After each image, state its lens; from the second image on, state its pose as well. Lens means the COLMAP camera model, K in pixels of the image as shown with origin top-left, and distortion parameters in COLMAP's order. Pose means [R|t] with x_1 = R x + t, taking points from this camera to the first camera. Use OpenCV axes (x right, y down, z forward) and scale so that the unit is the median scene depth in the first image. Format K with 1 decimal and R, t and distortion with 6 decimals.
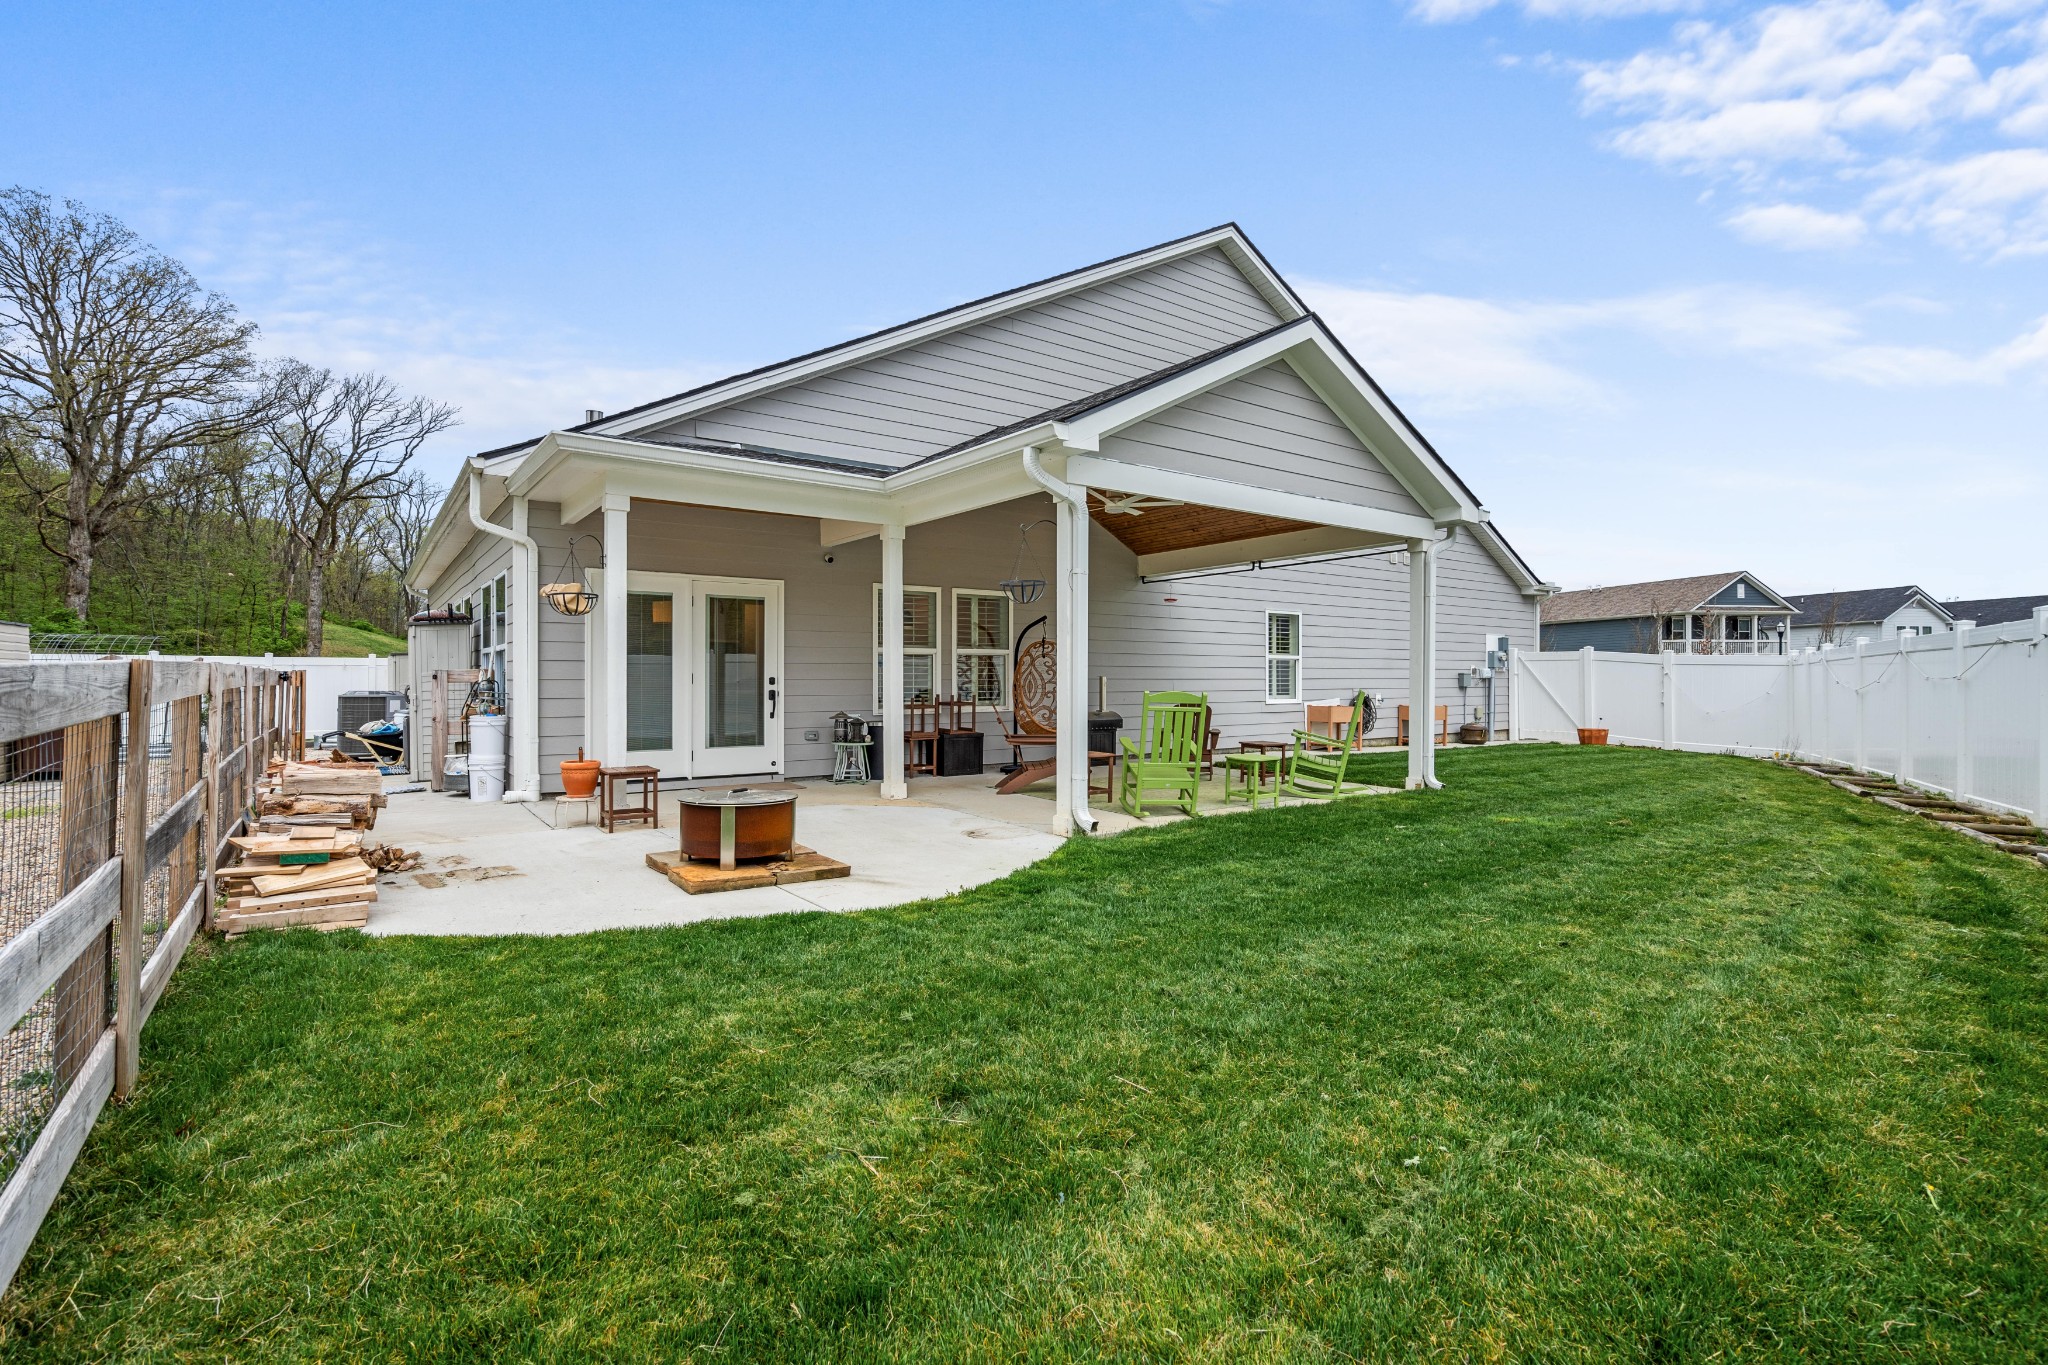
lens RADIAL K [[930.4, 0, 1014.4], [0, 930.4, 668.1], [0, 0, 1]] dist [0.004710, -0.000195]
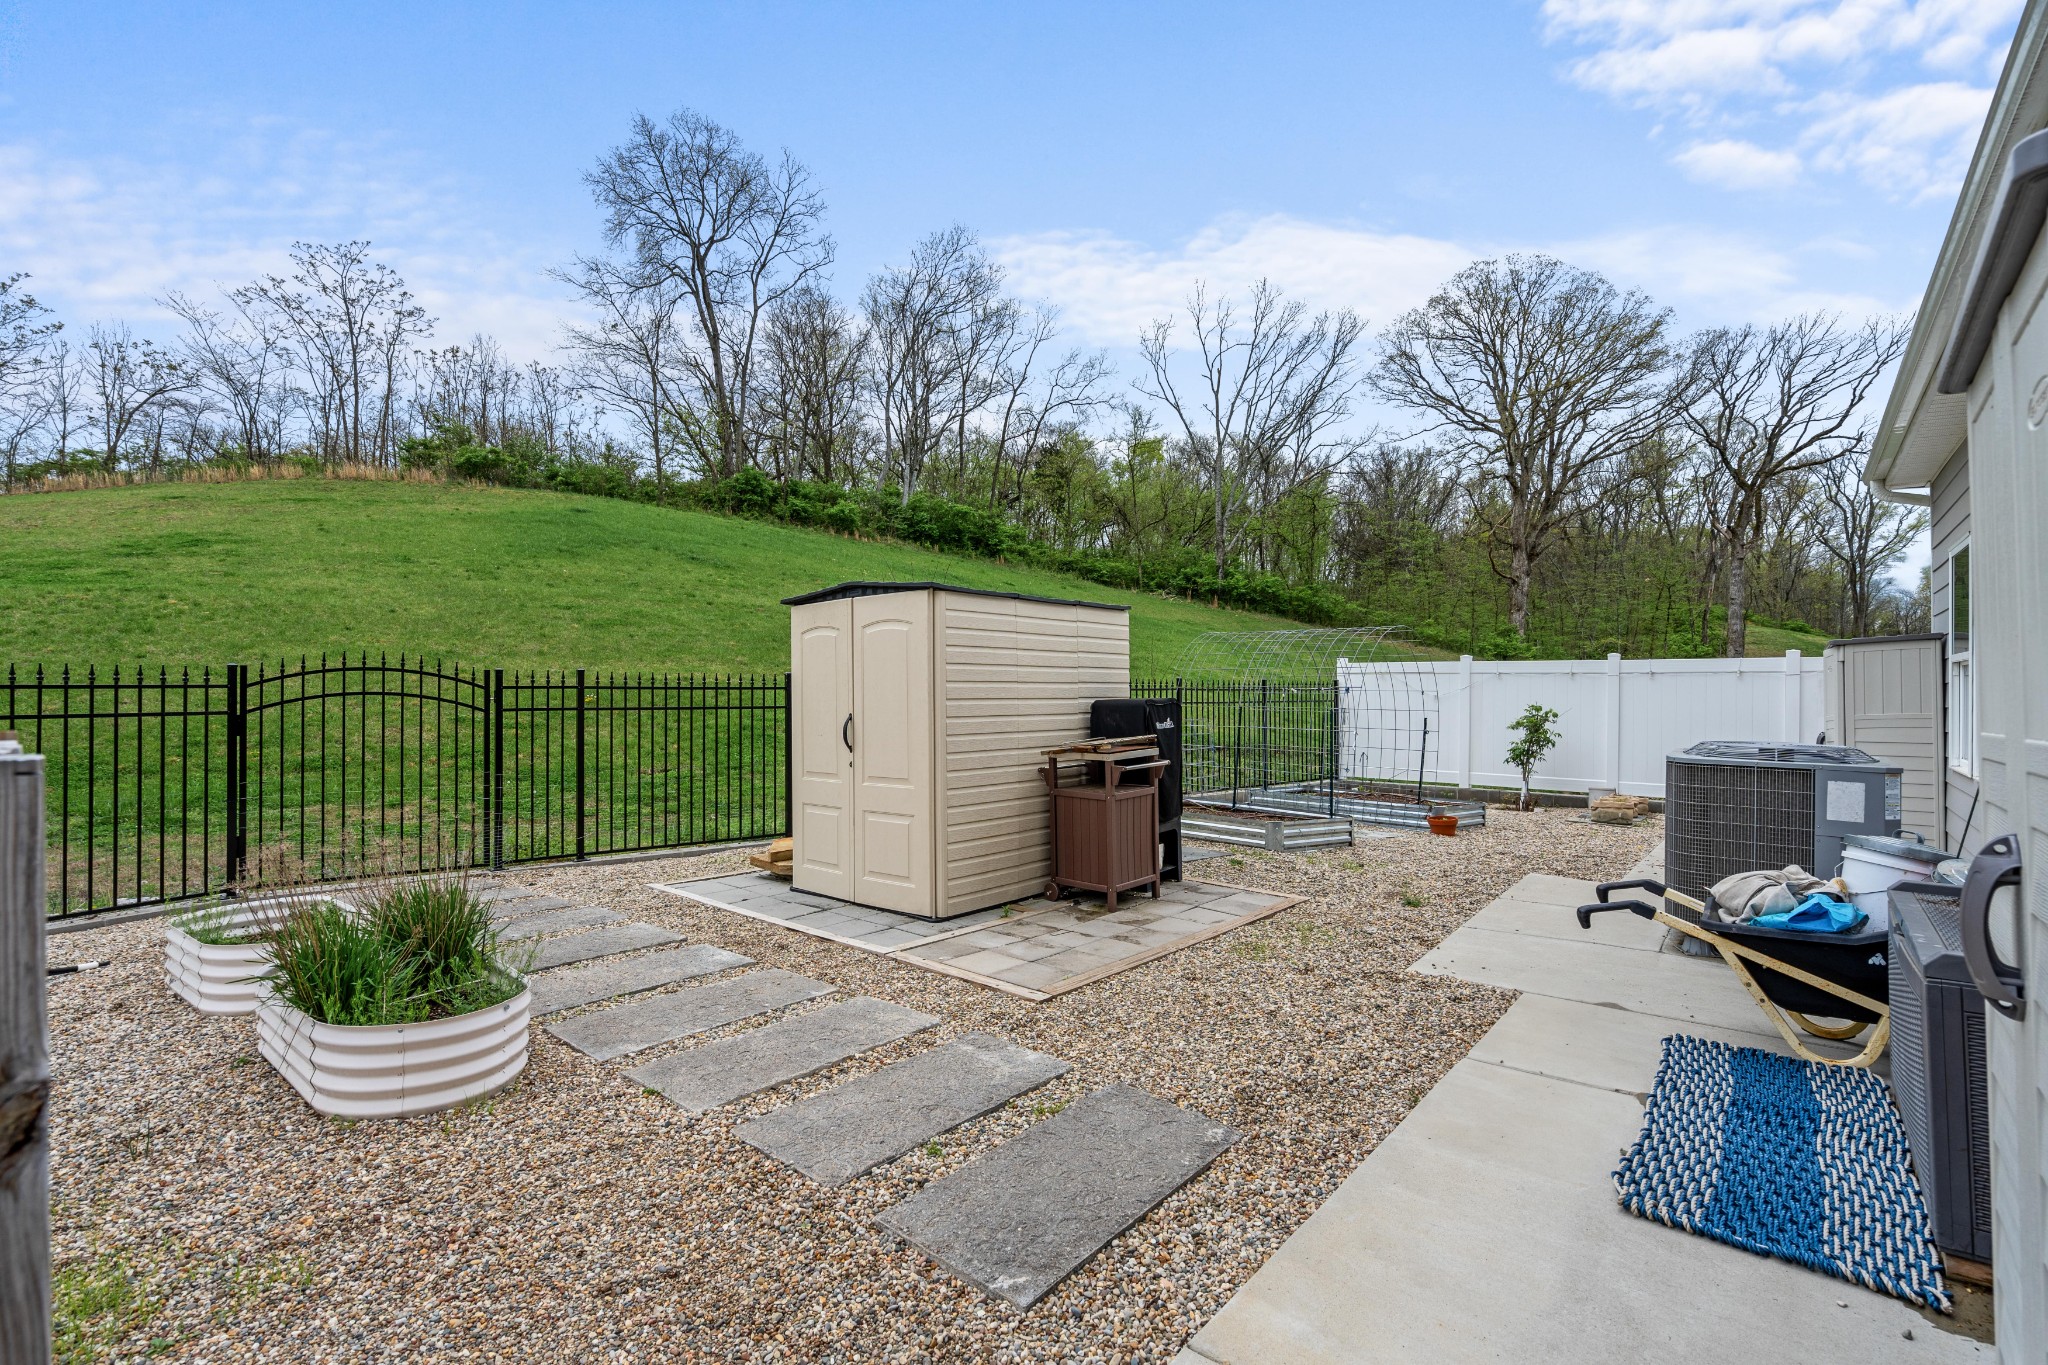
lens RADIAL K [[930.4, 0, 1014.5], [0, 930.4, 675.5], [0, 0, 1]] dist [0.004710, -0.000195]
pose [[0.257492, -0.007469, -0.966251, -0.084920], [0.005781, 0.999964, -0.006189, -0.000096], [0.966263, -0.003992, 0.257526, 0.127378]]
